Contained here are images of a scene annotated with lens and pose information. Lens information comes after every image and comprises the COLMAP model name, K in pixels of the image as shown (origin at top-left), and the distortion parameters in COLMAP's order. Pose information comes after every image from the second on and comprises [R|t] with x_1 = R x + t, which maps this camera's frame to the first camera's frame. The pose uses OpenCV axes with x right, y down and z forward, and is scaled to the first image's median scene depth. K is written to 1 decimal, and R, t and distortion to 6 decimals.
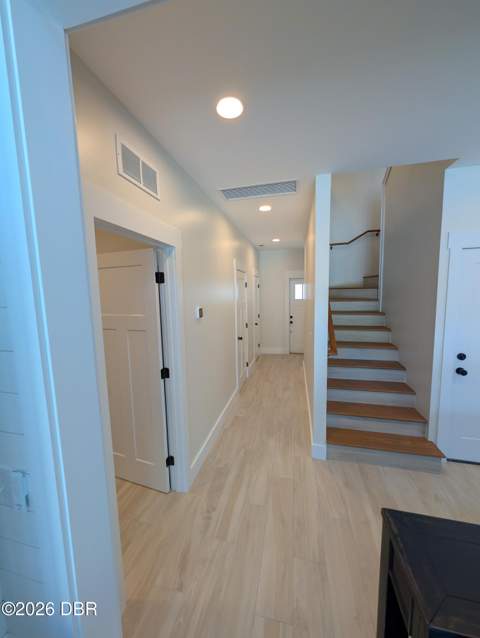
lens RADIAL K [[242.6, 0, 236.8], [0, 242.6, 317.7], [0, 0, 1]] dist [-0.000123, 0.000307]
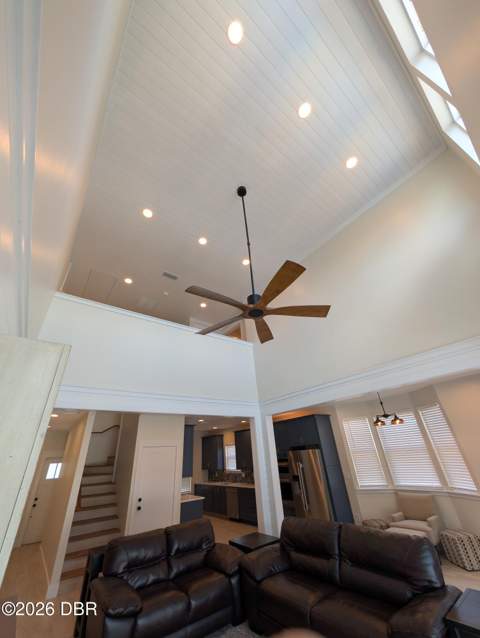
lens RADIAL K [[242.6, 0, 236.8], [0, 242.6, 317.7], [0, 0, 1]] dist [-0.000123, 0.000307]
pose [[0.640031, 0.365990, 0.675582, -0.398094], [0.125982, 0.817377, -0.562159, 0.096945], [-0.757950, 0.444911, 0.477039, -0.938578]]
